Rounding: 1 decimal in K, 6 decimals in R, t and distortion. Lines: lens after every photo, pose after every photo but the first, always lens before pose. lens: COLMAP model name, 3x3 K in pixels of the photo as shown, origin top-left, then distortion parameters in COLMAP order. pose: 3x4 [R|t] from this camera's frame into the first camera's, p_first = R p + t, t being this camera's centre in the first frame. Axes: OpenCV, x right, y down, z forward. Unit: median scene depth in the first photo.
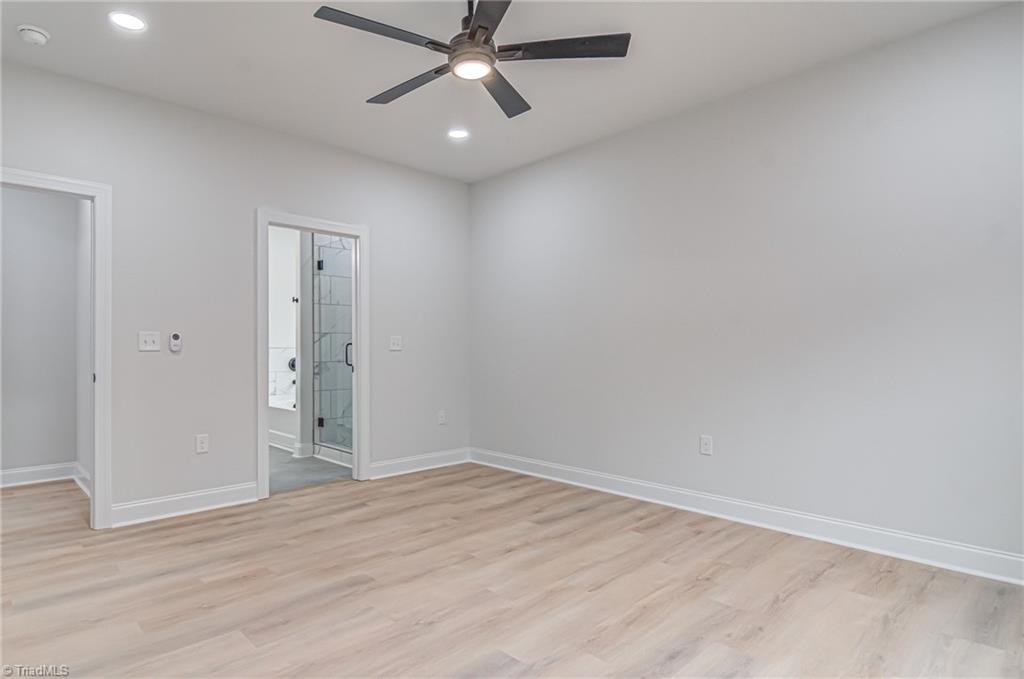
lens RADIAL K [[544.9, 0, 515.8], [0, 544.9, 343.9], [0, 0, 1]] dist [0.009564, -0.001036]
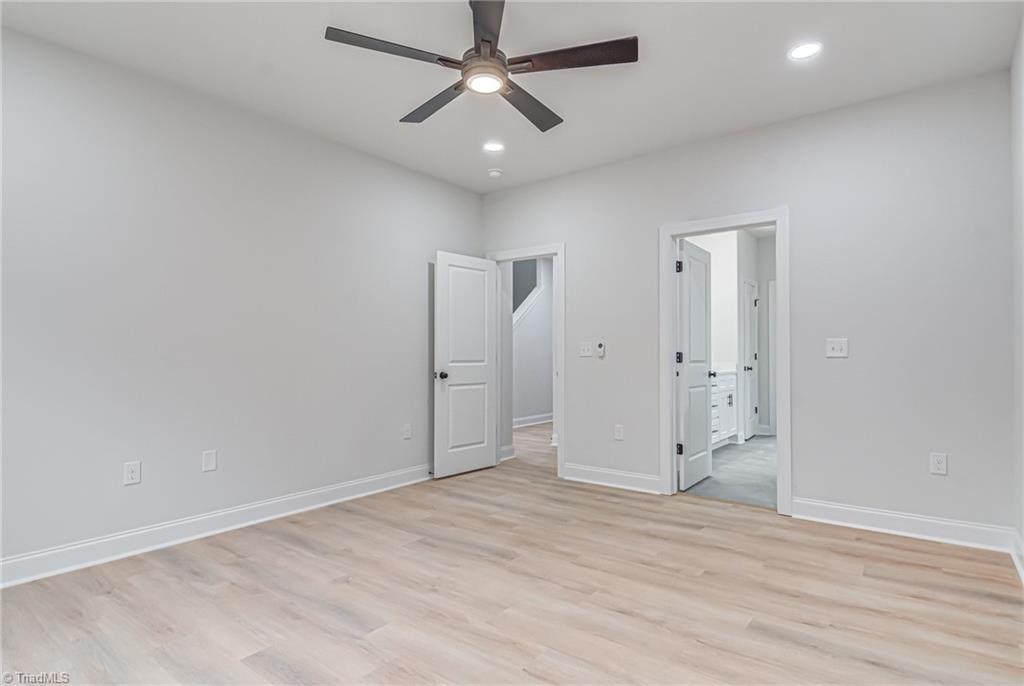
lens RADIAL K [[553.4, 0, 512.0], [0, 553.4, 343.0], [0, 0, 1]] dist [0.005524, 0.000300]
pose [[0.136768, -0.019427, -0.990413, 0.751872], [0.007111, 0.999801, -0.018630, 0.004619], [0.990578, -0.004495, 0.136879, 0.719937]]
